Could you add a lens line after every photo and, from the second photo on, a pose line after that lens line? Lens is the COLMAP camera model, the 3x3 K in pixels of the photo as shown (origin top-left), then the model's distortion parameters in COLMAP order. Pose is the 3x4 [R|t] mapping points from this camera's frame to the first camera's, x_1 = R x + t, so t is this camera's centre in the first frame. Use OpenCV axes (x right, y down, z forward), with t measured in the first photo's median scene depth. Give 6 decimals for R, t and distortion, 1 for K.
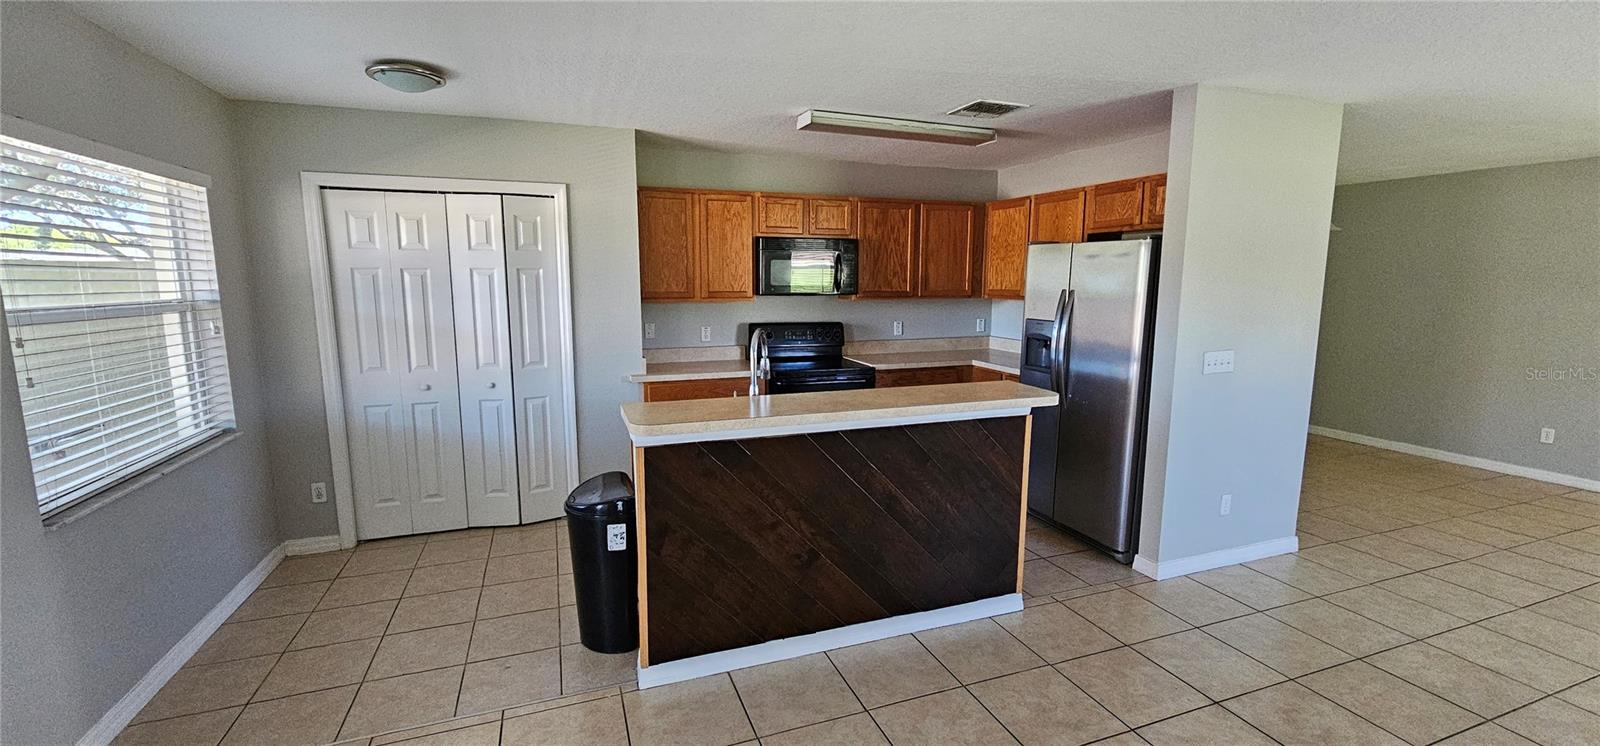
lens RADIAL K [[664.0, 0, 800.0], [0, 664.0, 373.0], [0, 0, 1]] dist [0.000218, -0.000095]
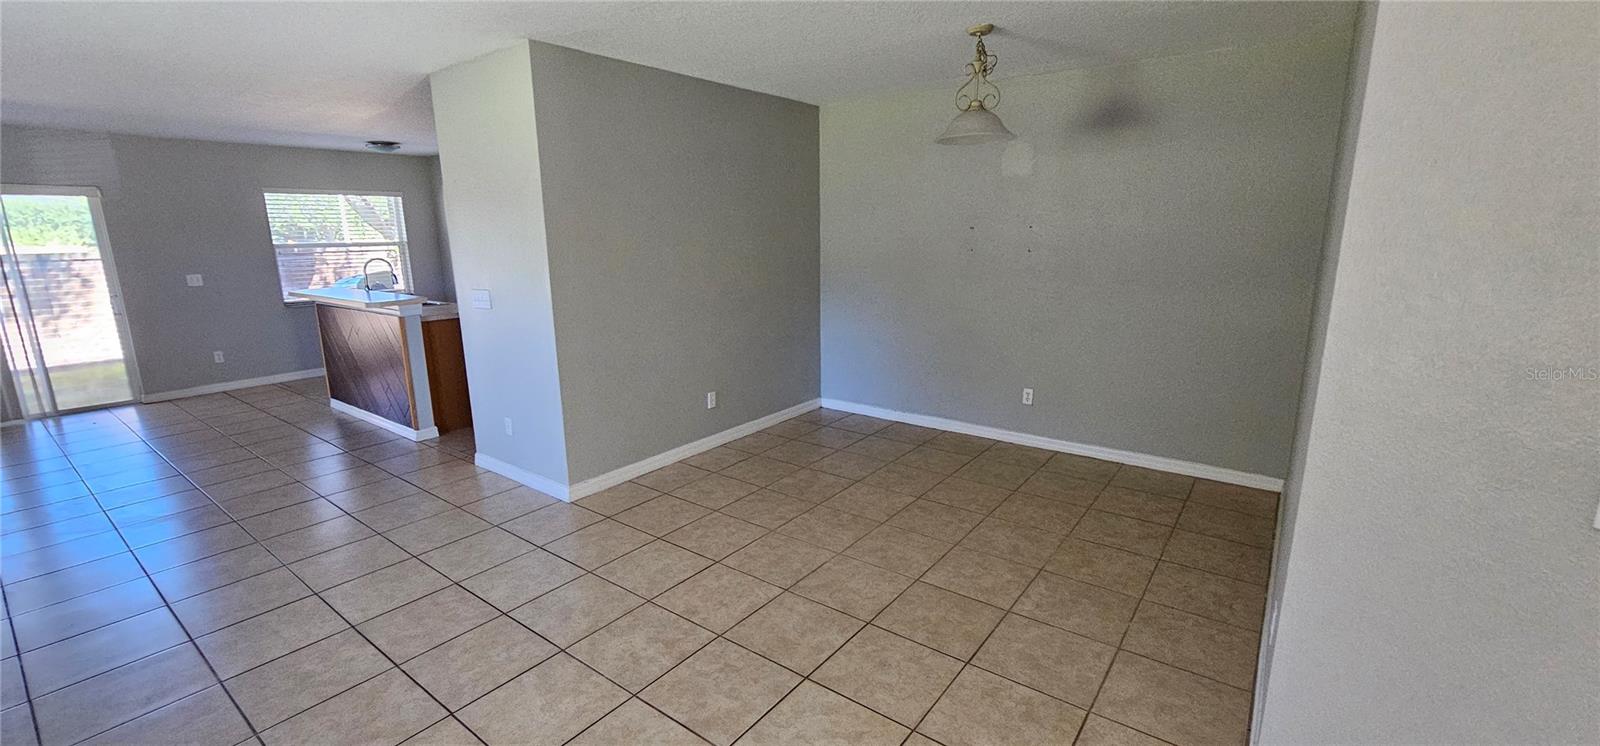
lens RADIAL K [[664.0, 0, 800.0], [0, 664.0, 373.0], [0, 0, 1]] dist [0.000218, -0.000095]
pose [[0.520951, 0.183412, -0.833649, 2.222929], [-0.099848, 0.983031, 0.153882, -0.158311], [0.847726, 0.003074, 0.530425, 0.952452]]
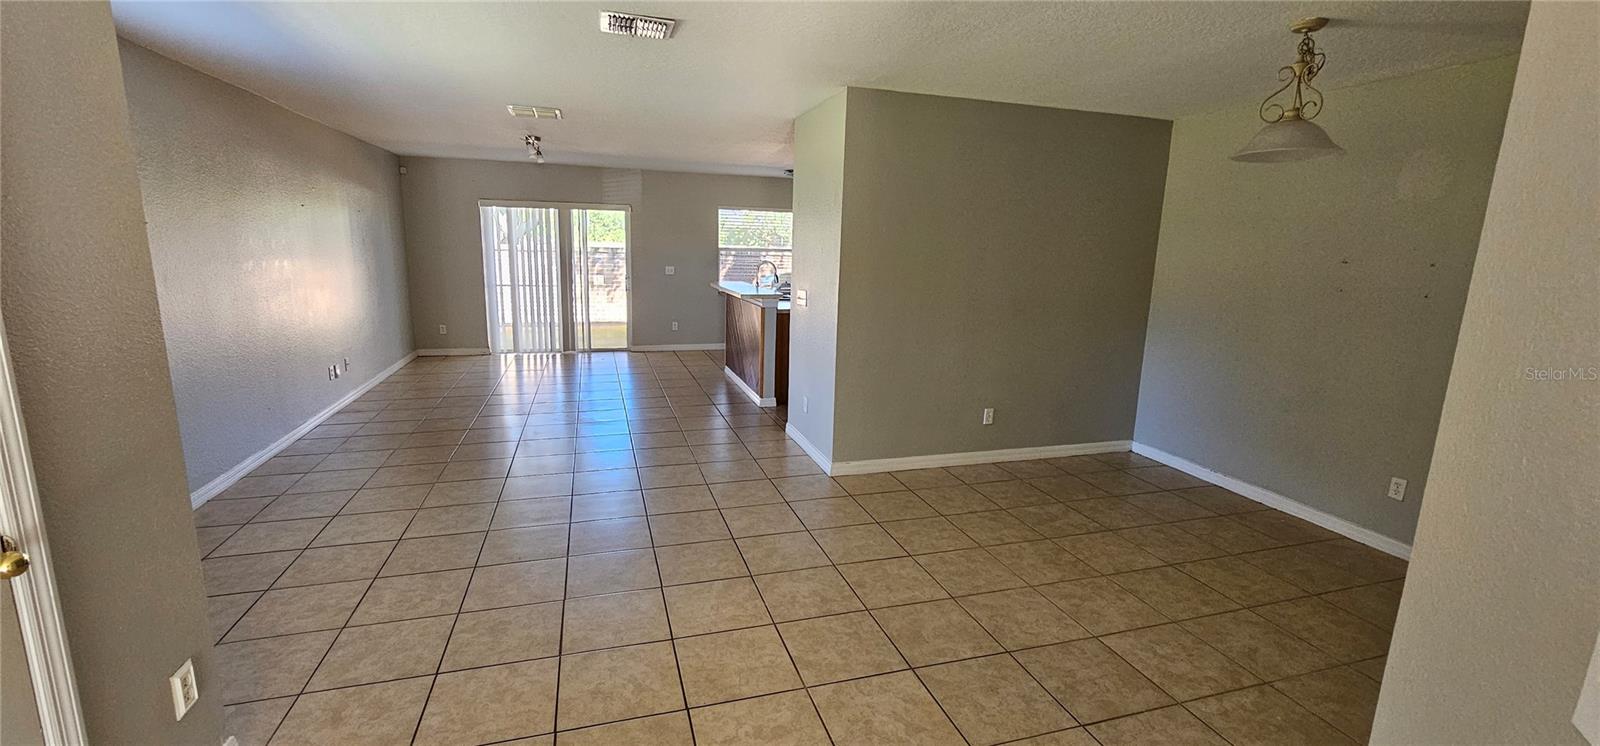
lens RADIAL K [[664.0, 0, 800.0], [0, 664.0, 373.0], [0, 0, 1]] dist [0.000218, -0.000095]
pose [[-0.066224, 0.198646, -0.977831, 2.393893], [-0.155101, 0.966021, 0.206751, -0.195274], [0.985676, 0.165355, -0.033164, 1.206879]]
